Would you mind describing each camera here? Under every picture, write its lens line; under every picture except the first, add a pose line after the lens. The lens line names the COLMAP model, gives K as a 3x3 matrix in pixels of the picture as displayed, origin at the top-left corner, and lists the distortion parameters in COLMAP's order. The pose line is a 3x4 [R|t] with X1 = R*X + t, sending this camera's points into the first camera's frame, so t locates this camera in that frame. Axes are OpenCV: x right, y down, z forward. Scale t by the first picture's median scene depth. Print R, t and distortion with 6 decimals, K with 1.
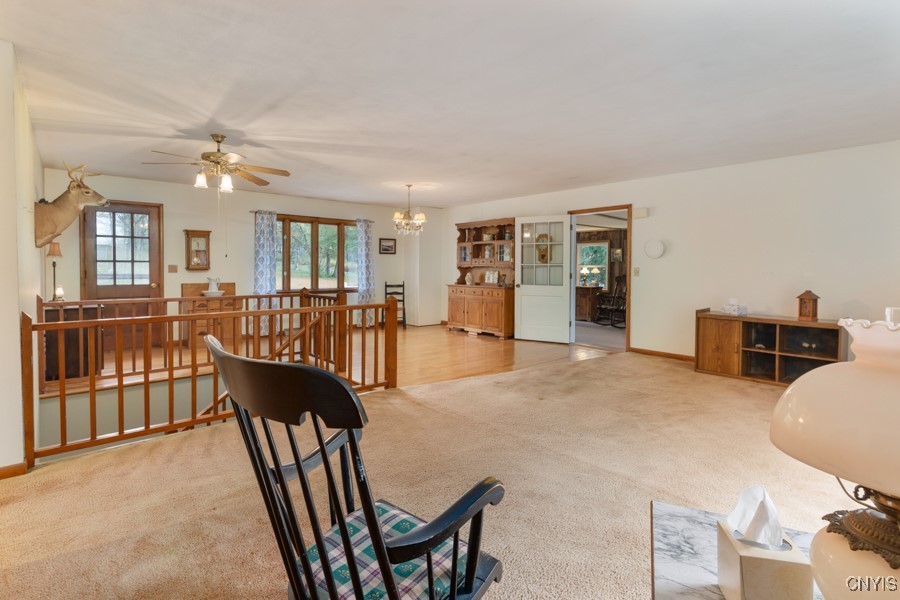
lens RADIAL K [[459.8, 0, 450.8], [0, 459.8, 283.1], [0, 0, 1]] dist [0.003057, 0.000813]
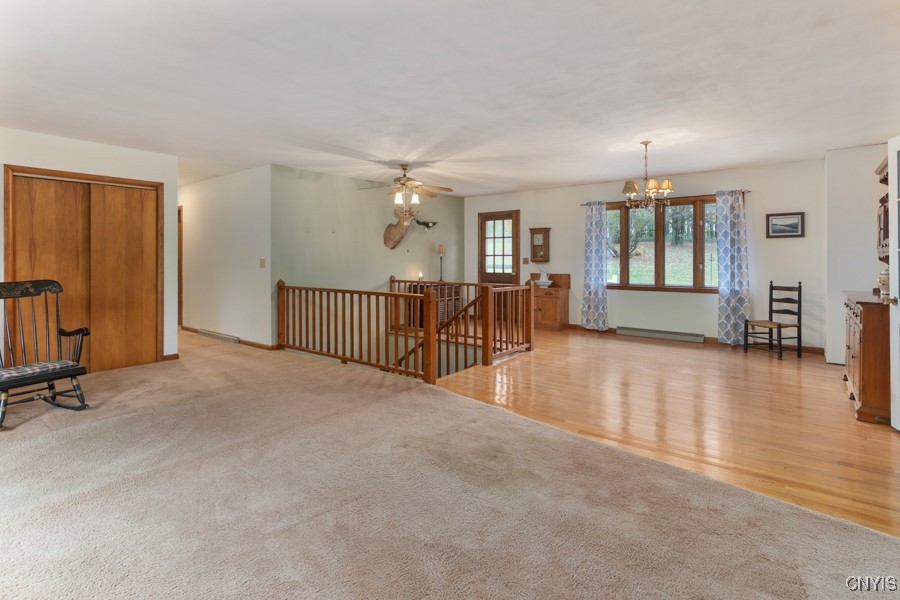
lens RADIAL K [[459.8, 0, 450.8], [0, 459.8, 283.1], [0, 0, 1]] dist [0.003057, 0.000813]
pose [[0.132680, 0.048529, -0.989970, 0.597180], [-0.030610, 0.998525, 0.044846, -0.020975], [0.990686, 0.024353, 0.133970, 0.639262]]
